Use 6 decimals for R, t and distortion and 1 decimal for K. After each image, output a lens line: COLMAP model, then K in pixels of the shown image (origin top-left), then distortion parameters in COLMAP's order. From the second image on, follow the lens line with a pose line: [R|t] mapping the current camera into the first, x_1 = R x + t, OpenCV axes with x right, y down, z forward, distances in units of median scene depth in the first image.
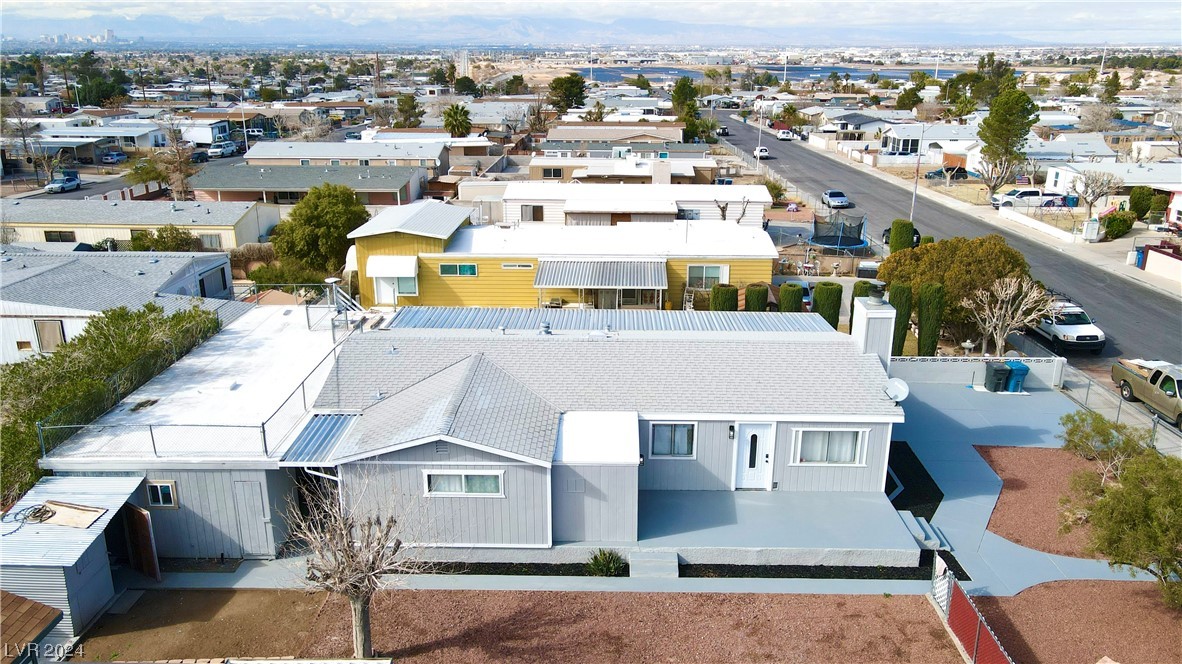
lens RADIAL K [[870.0, 0, 591.0], [0, 870.0, 332.0], [0, 0, 1]] dist [0.030706, -0.005983]
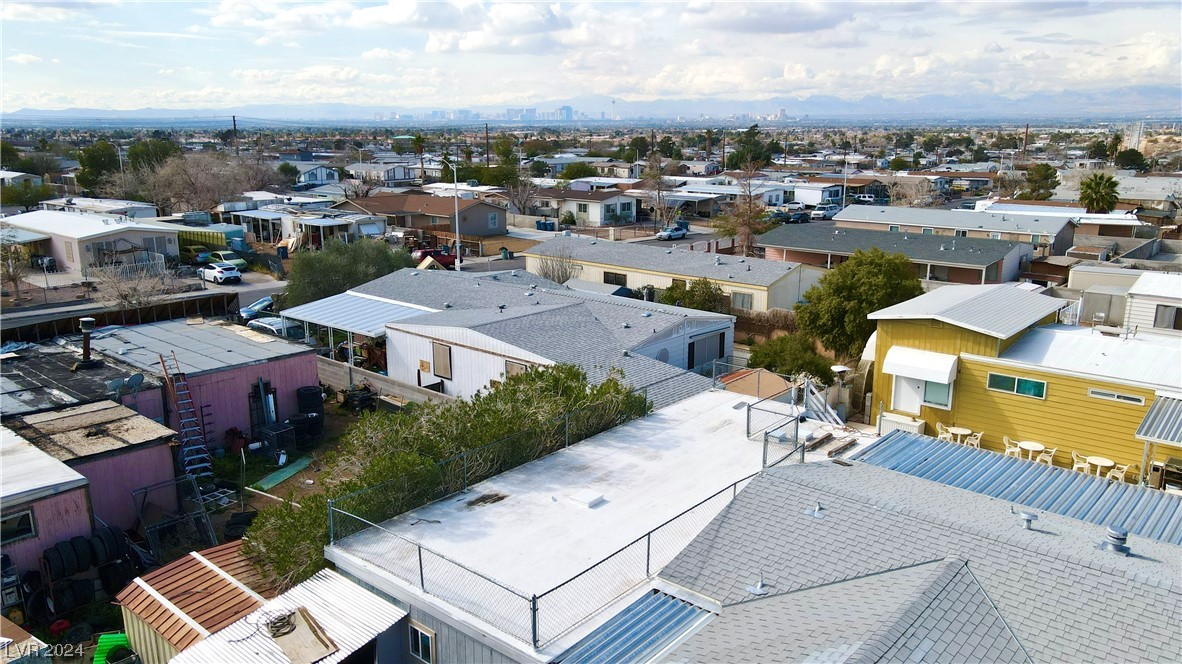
lens RADIAL K [[868.9, 0, 596.8], [0, 868.9, 338.5], [0, 0, 1]] dist [-0.008771, 0.042272]
pose [[0.776238, 0.151077, -0.612071, 0.004420], [-0.194143, 0.980965, -0.004085, -0.033643], [0.599803, 0.122001, 0.790792, 0.209421]]
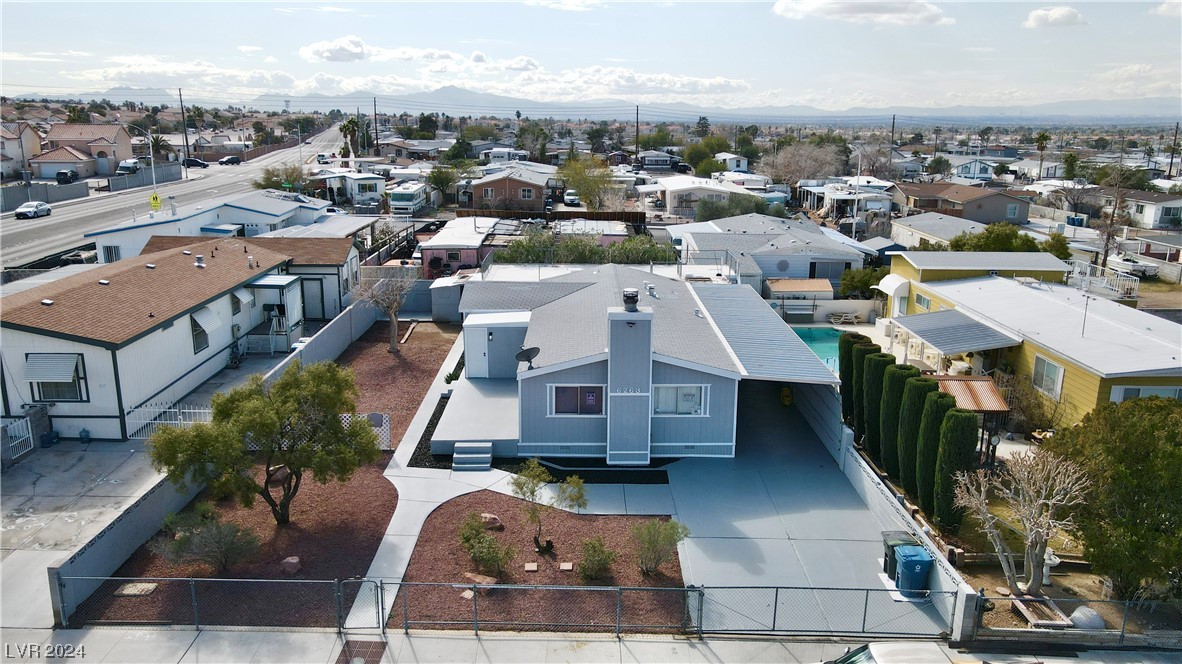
lens RADIAL K [[868.9, 0, 596.8], [0, 868.9, 338.5], [0, 0, 1]] dist [-0.008771, 0.042272]
pose [[0.045629, 0.246762, -0.968001, 0.686134], [-0.315904, 0.922847, 0.220361, -0.110891], [0.947693, 0.295740, 0.120061, 0.433252]]
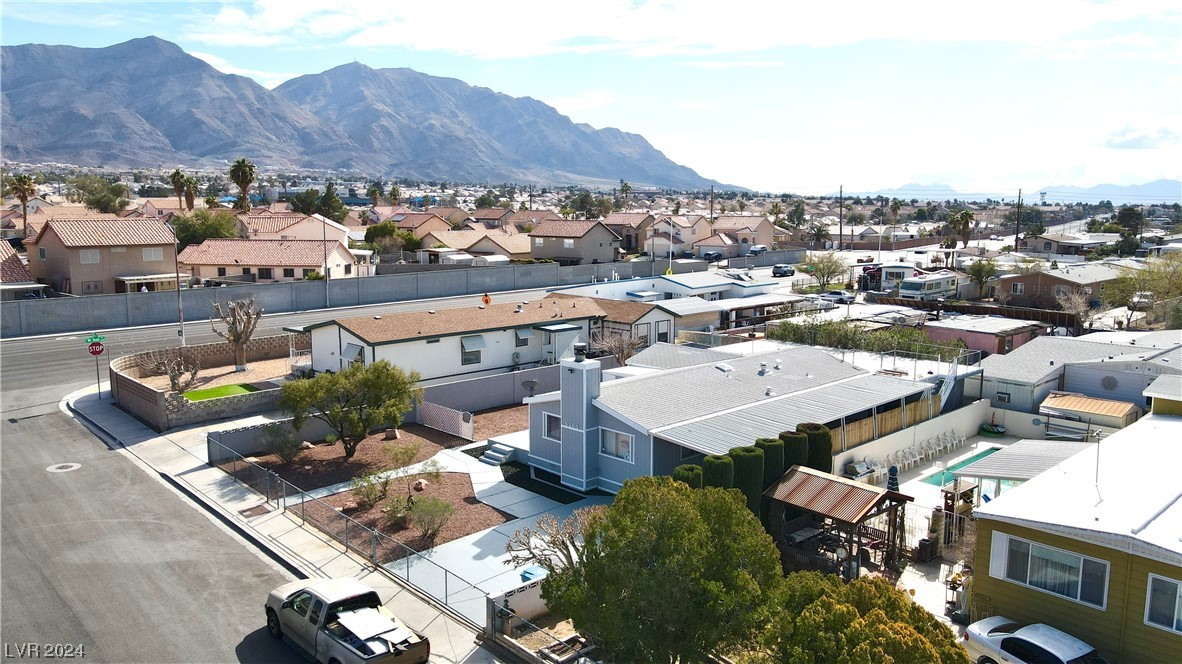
lens RADIAL K [[868.9, 0, 596.8], [0, 868.9, 338.5], [0, 0, 1]] dist [-0.008771, 0.042272]
pose [[-0.702653, 0.106242, -0.703556, 0.620404], [-0.220810, 0.907413, 0.357553, -0.270194], [0.676403, 0.406588, -0.614138, 0.918623]]
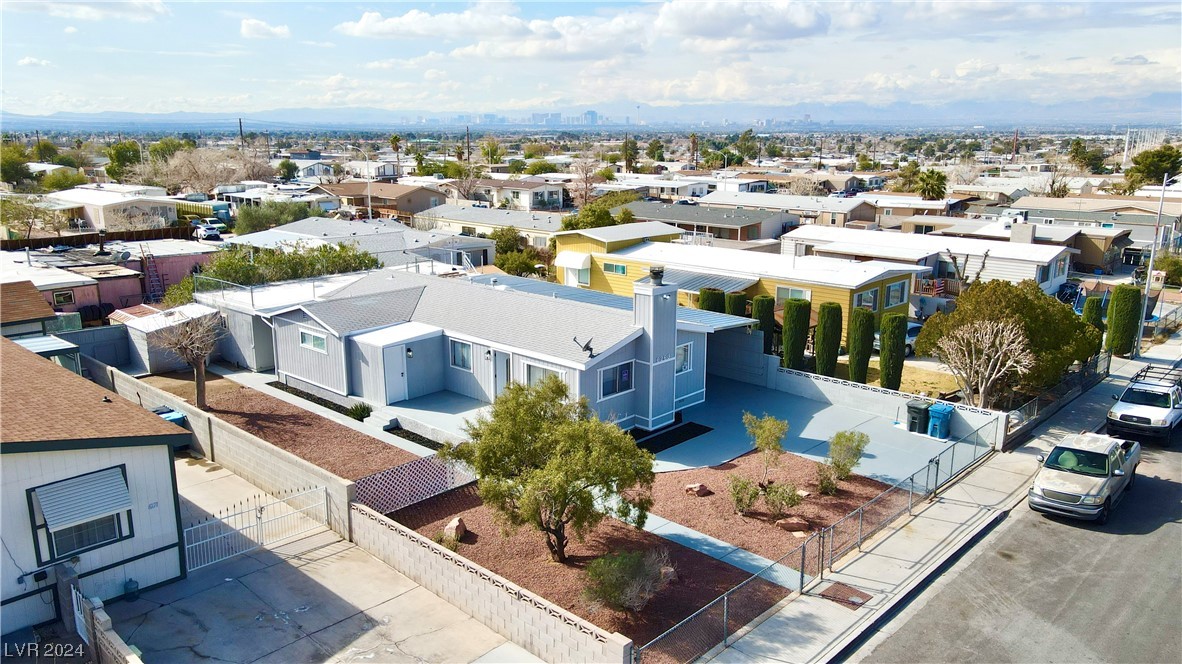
lens RADIAL K [[868.9, 0, 596.8], [0, 868.9, 338.5], [0, 0, 1]] dist [-0.008771, 0.042272]
pose [[0.758052, 0.156135, -0.633229, 0.512310], [-0.204775, 0.978802, -0.003797, 0.028866], [0.619213, 0.132548, 0.773955, 0.040735]]
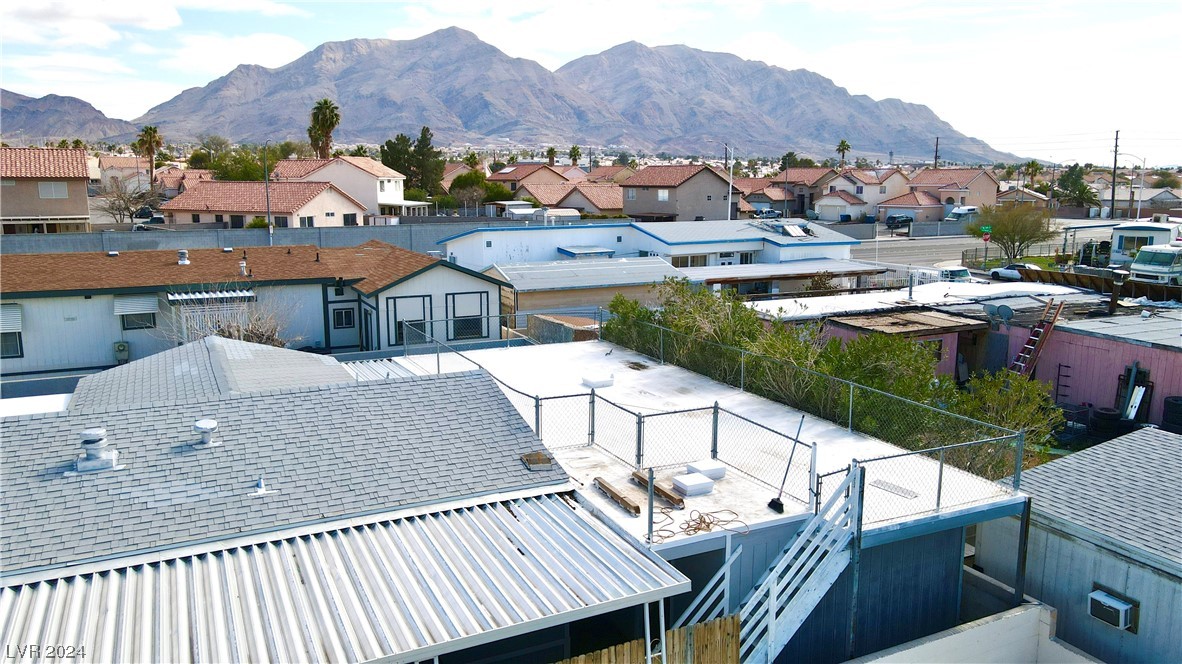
lens RADIAL K [[872.9, 0, 596.2], [0, 872.9, 329.6], [0, 0, 1]] dist [-0.005718, 0.058664]
pose [[-0.882809, 0.076099, -0.463527, -0.042004], [-0.147371, 0.892098, 0.427134, -0.144024], [0.446016, 0.445388, -0.776337, 0.771581]]
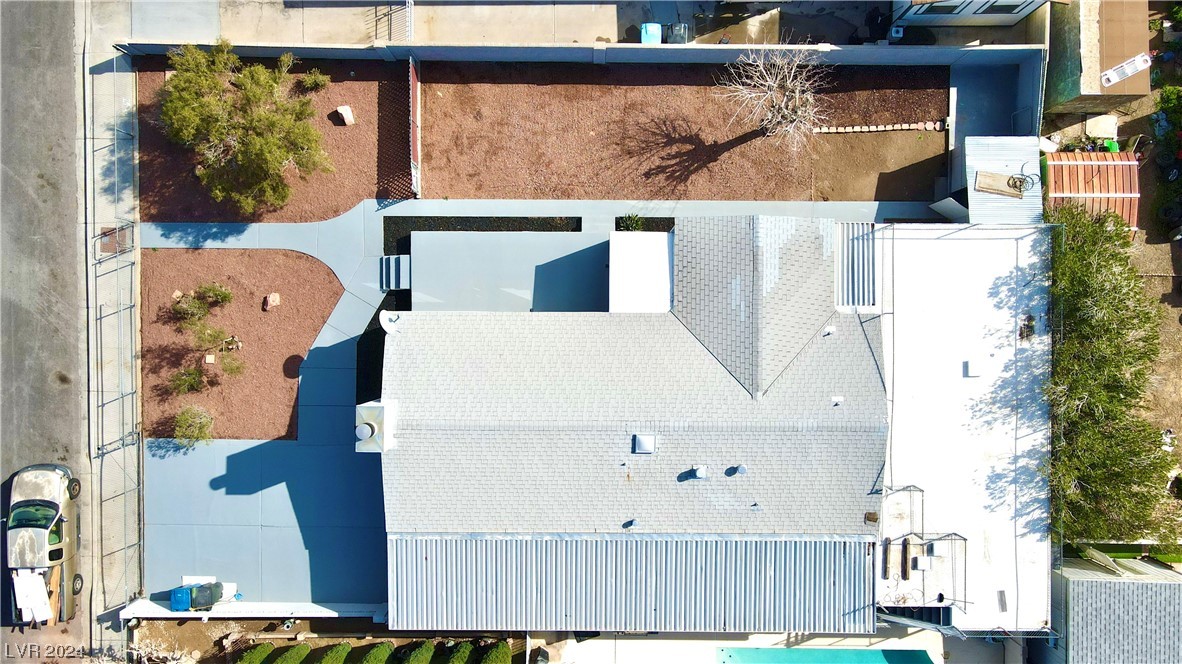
lens RADIAL K [[868.9, 0, 596.8], [0, 868.9, 338.5], [0, 0, 1]] dist [-0.008771, 0.042272]
pose [[-0.999836, 0.017890, 0.002722, 0.029681], [-0.002982, -0.311259, 0.950320, -0.486773], [0.017849, 0.950157, 0.311261, 0.305127]]
